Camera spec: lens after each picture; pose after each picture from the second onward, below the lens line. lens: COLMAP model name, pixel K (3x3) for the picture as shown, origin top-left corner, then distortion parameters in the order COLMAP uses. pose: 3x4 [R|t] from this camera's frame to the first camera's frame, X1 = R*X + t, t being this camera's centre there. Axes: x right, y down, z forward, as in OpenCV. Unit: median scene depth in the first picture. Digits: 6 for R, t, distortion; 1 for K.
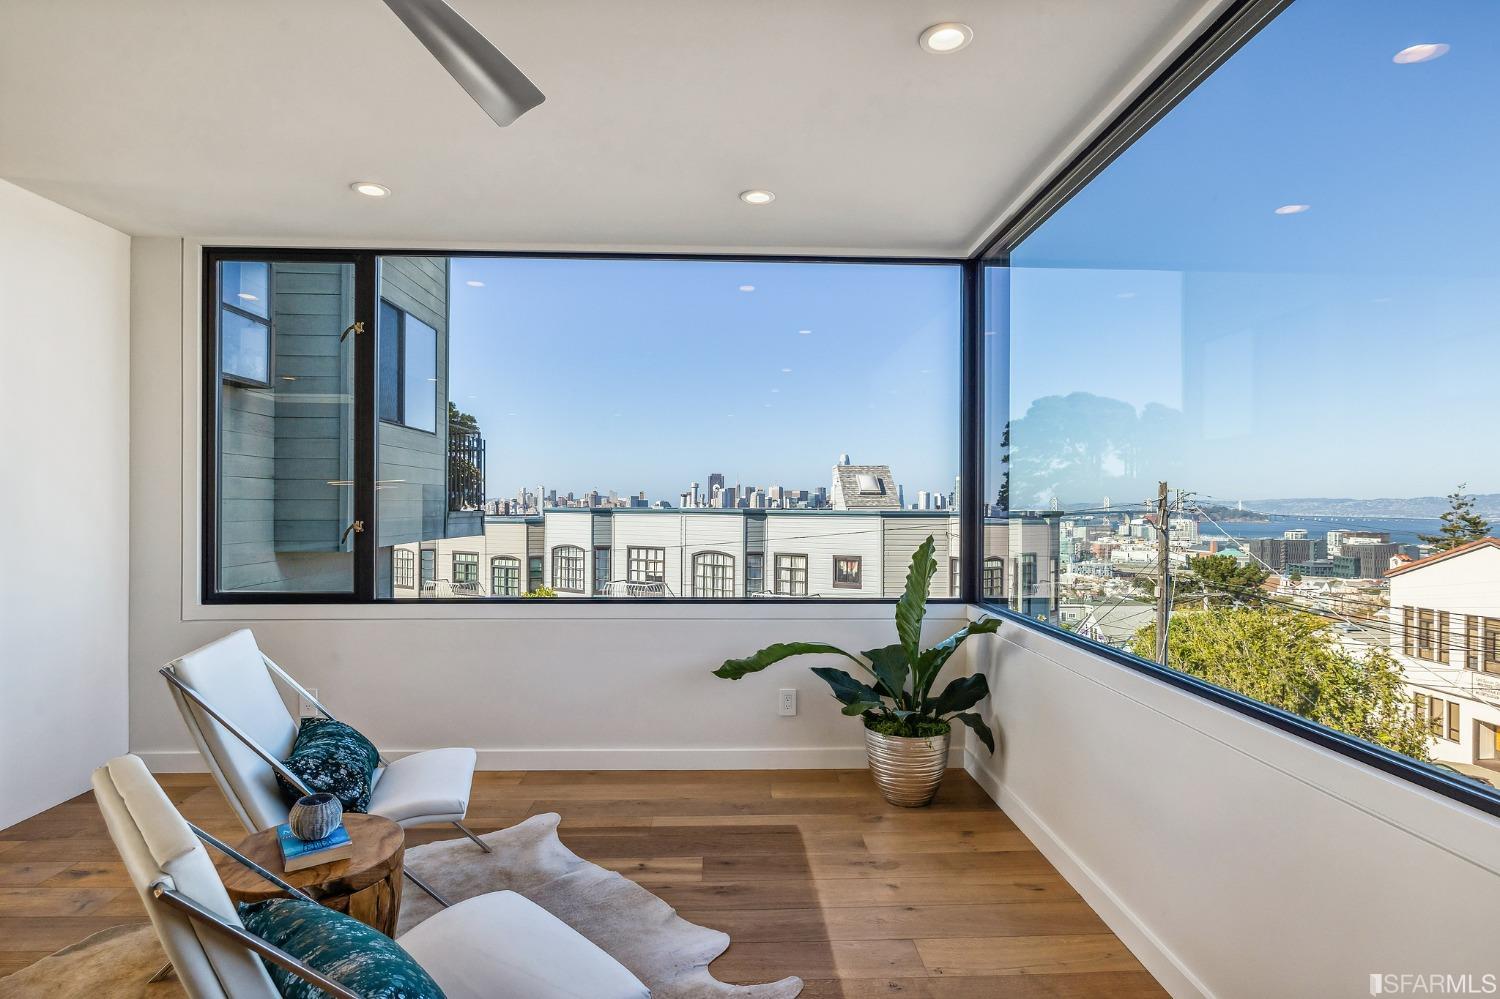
lens RADIAL K [[833.1, 0, 750.0], [0, 833.1, 499.5], [0, 0, 1]] dist [-0.003430, -0.000399]
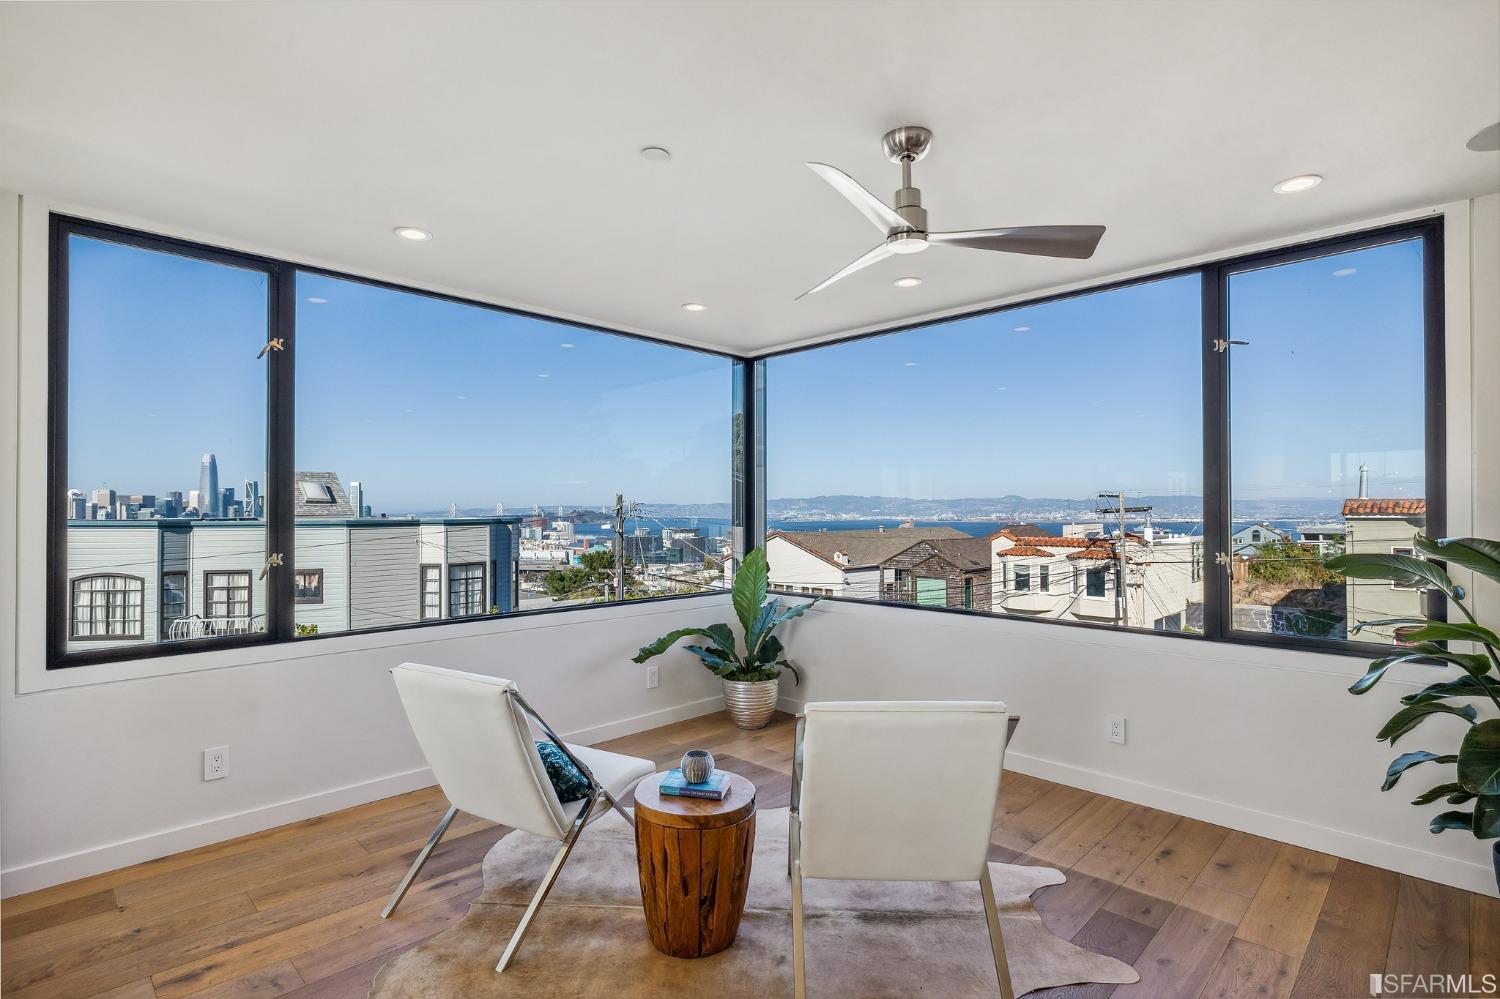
lens RADIAL K [[833.1, 0, 750.0], [0, 833.1, 499.5], [0, 0, 1]] dist [-0.003430, -0.000399]
pose [[0.688251, 0.000379, 0.725473, -0.174975], [0.000388, 1.000000, -0.000891, -0.007706], [-0.725473, 0.000895, 0.688250, -0.002925]]
